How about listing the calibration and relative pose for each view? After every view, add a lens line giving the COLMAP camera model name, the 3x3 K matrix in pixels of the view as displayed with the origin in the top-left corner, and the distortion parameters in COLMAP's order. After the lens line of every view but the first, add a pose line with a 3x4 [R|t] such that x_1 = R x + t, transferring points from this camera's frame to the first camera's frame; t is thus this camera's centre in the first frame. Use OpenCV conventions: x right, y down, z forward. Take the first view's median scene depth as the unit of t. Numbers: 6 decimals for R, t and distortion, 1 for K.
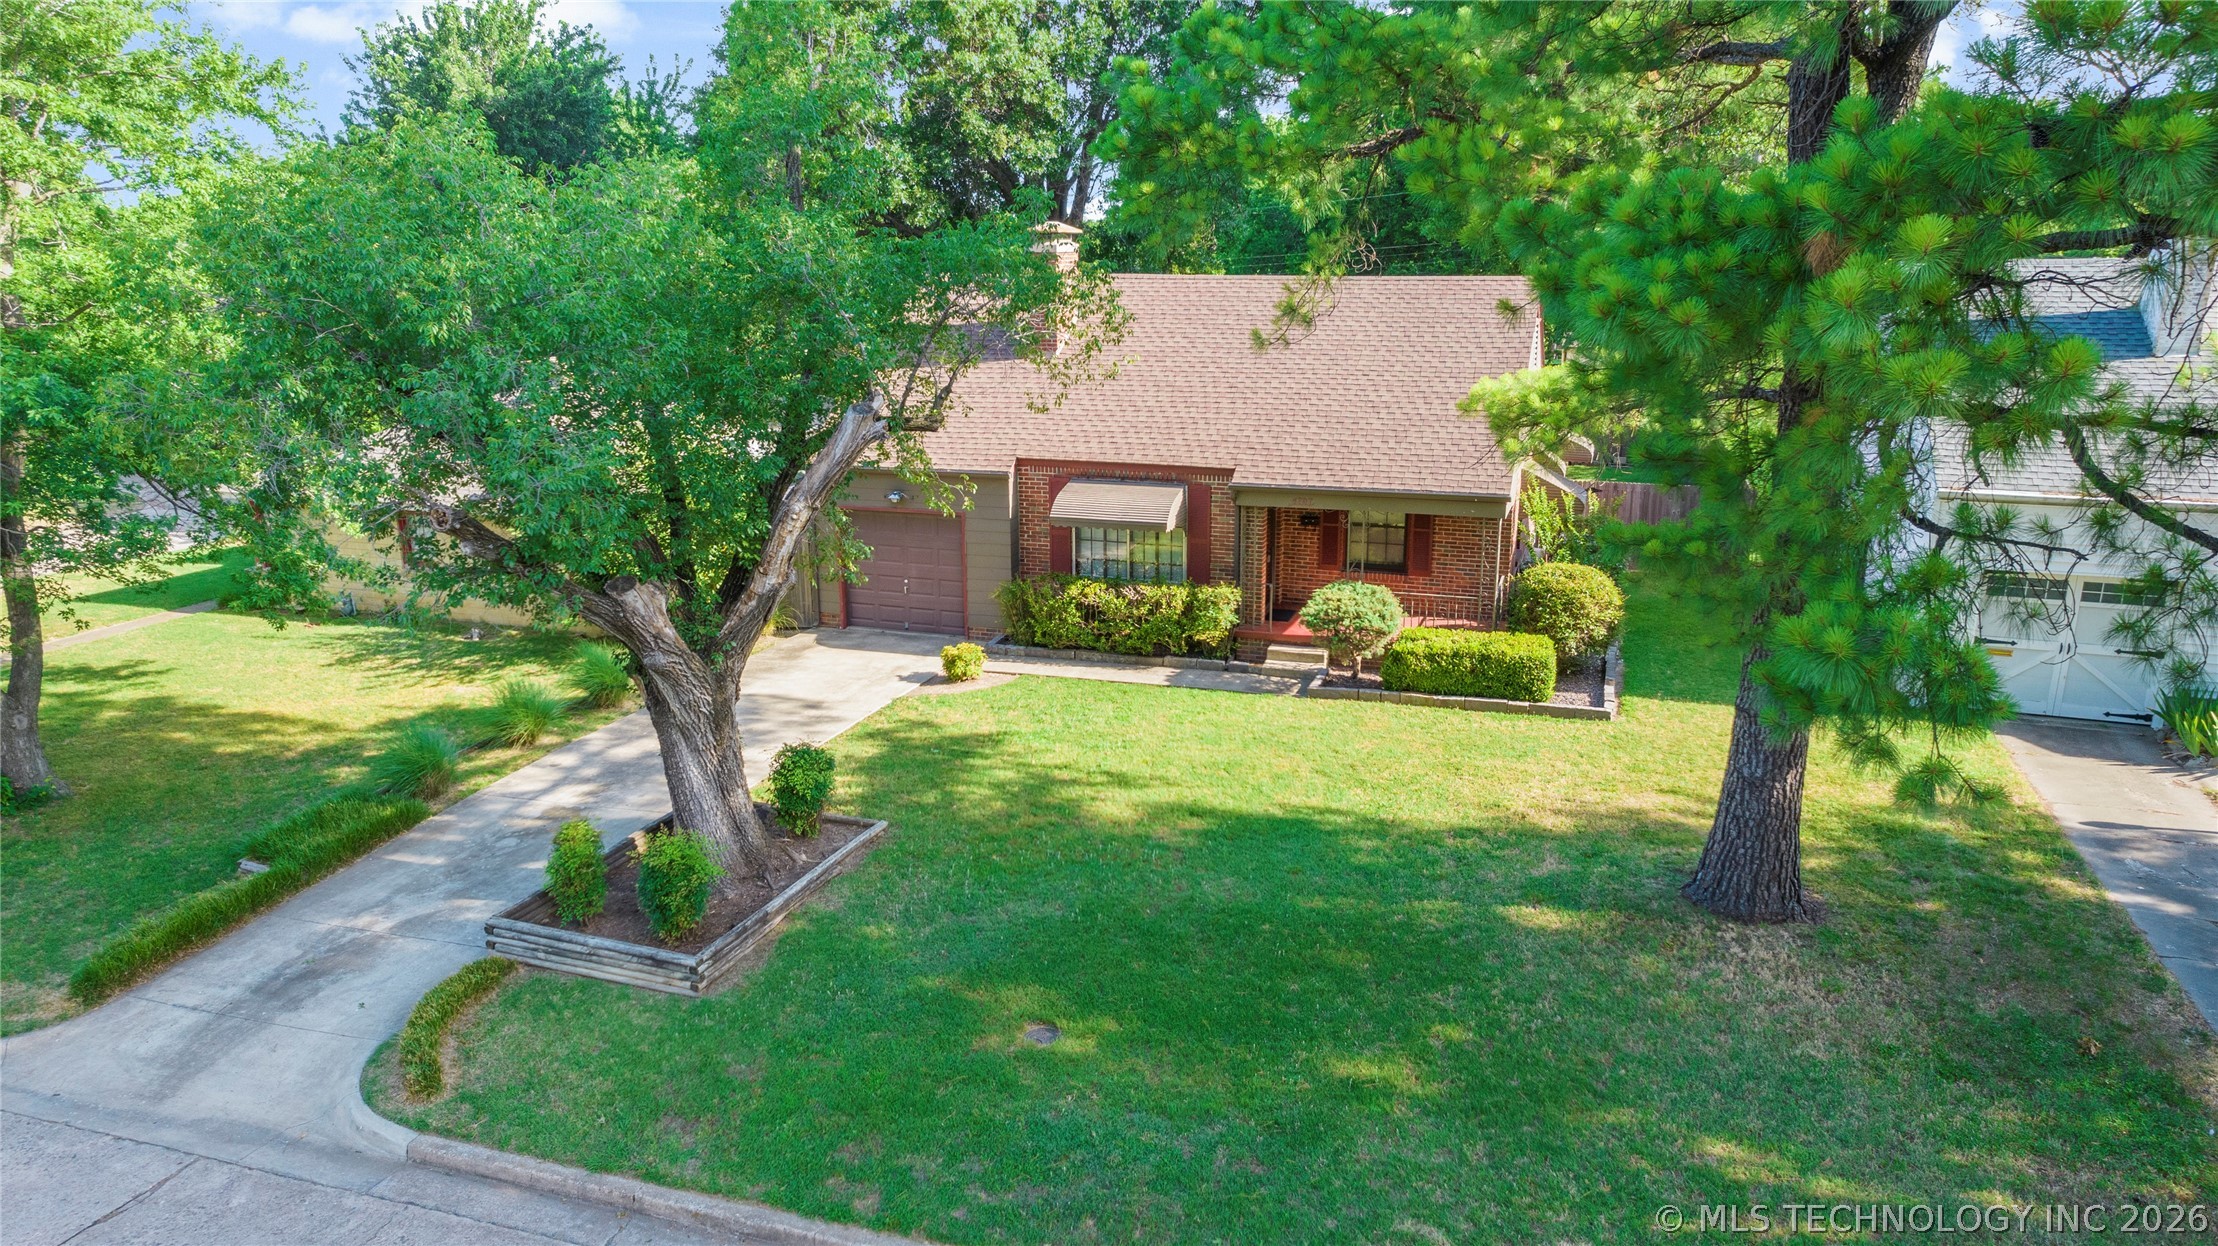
lens RADIAL K [[1438.5, 0, 1116.6], [0, 1438.5, 624.2], [0, 0, 1]] dist [-0.035840, 0.006728]
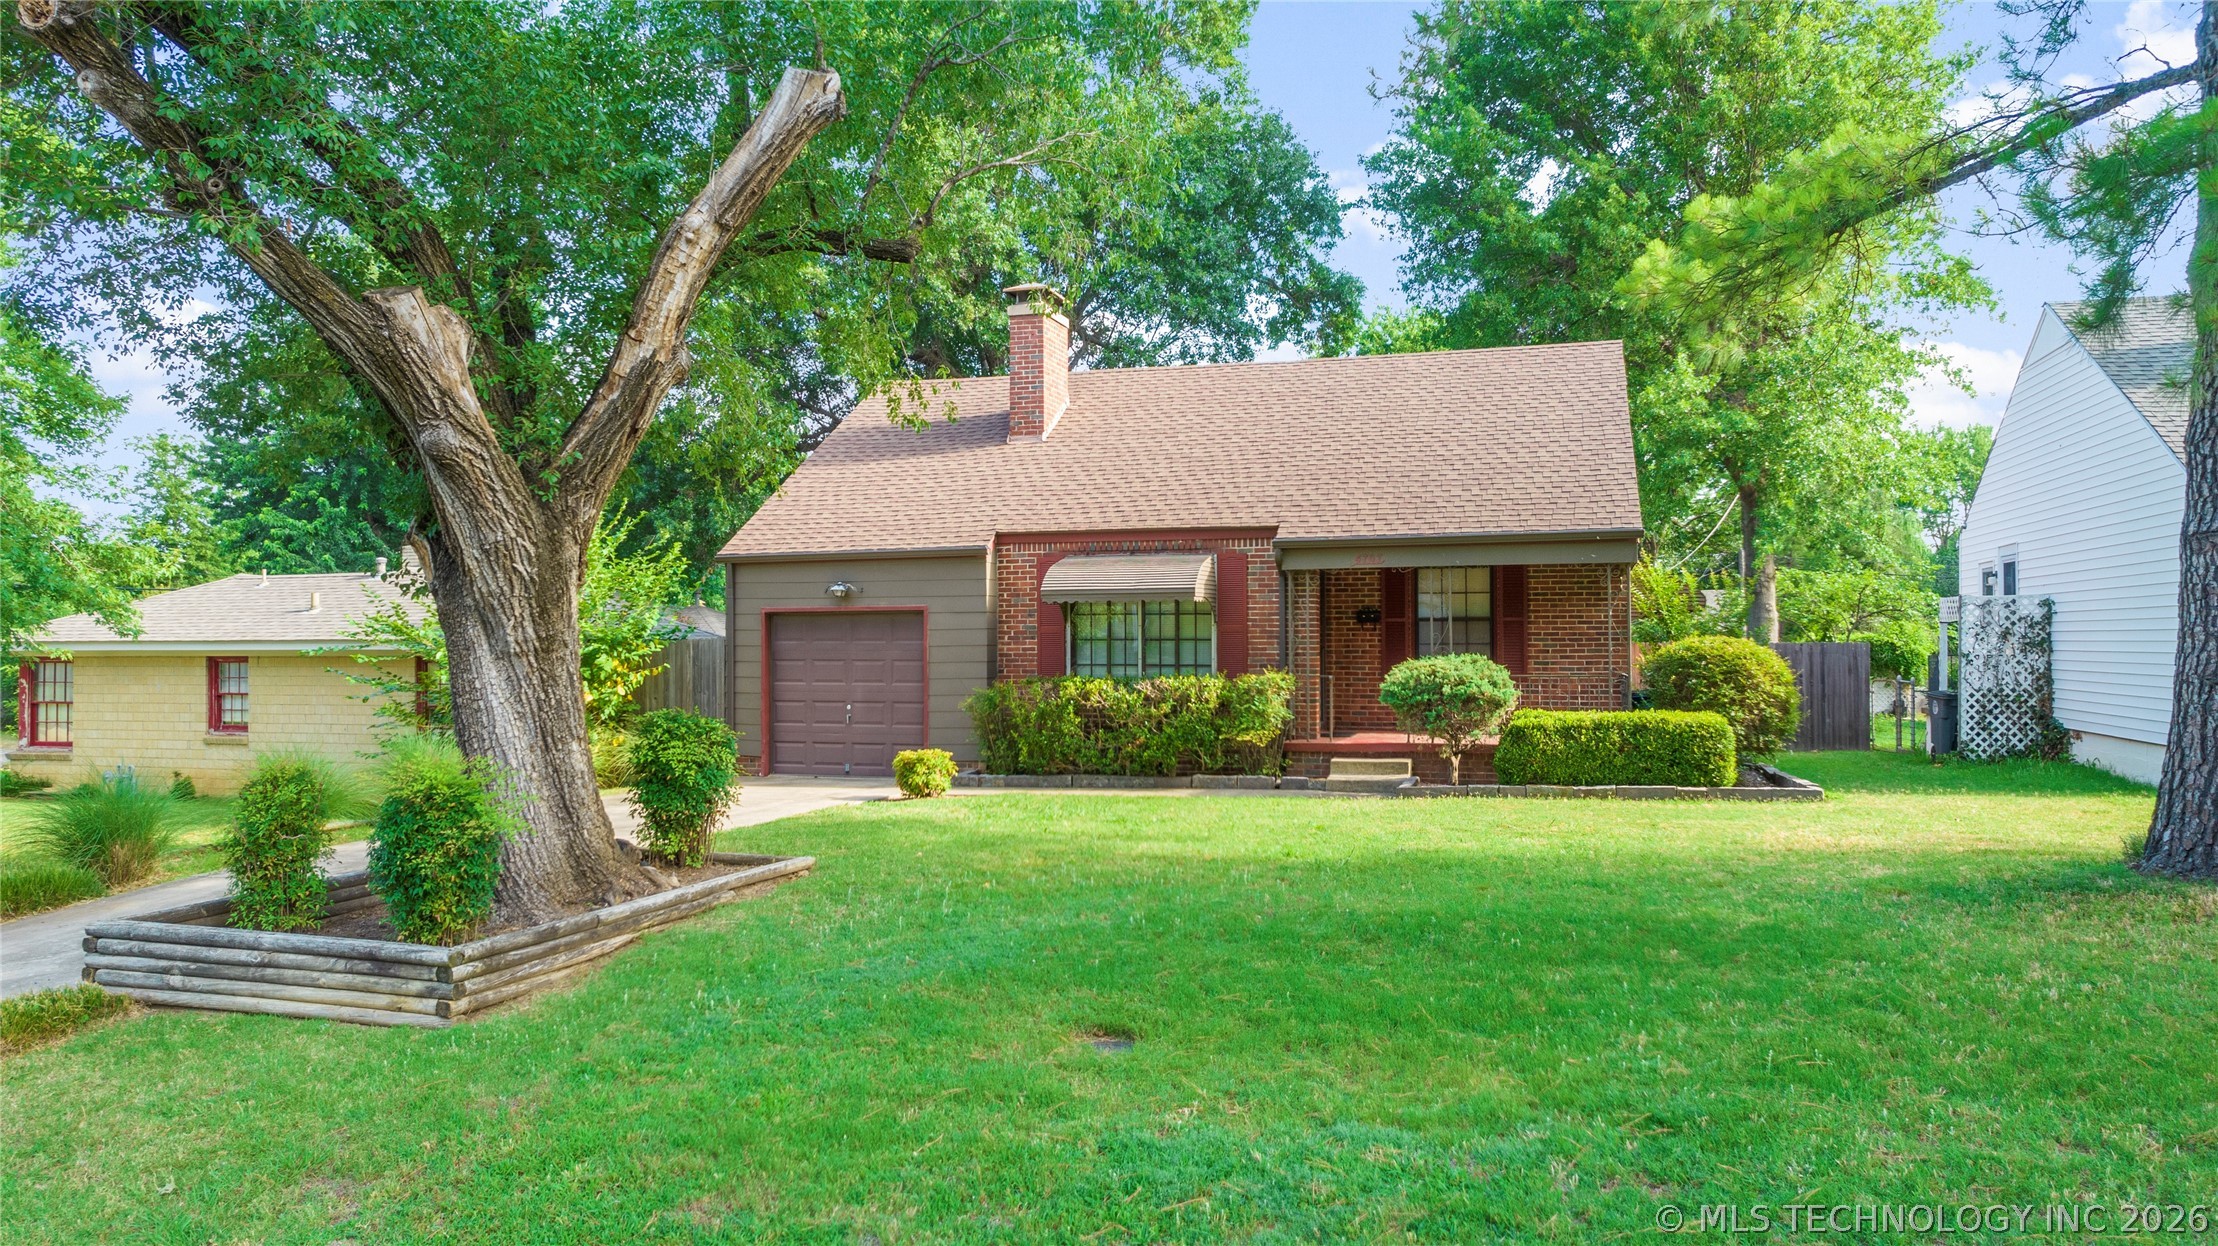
lens RADIAL K [[1438.5, 0, 1102.7], [0, 1438.5, 626.6], [0, 0, 1]] dist [-0.035840, 0.006728]
pose [[0.999395, -0.004713, 0.034462, -0.040639], [0.014378, 0.958140, -0.285938, 0.167989], [-0.031671, 0.286261, 0.957628, 0.271853]]
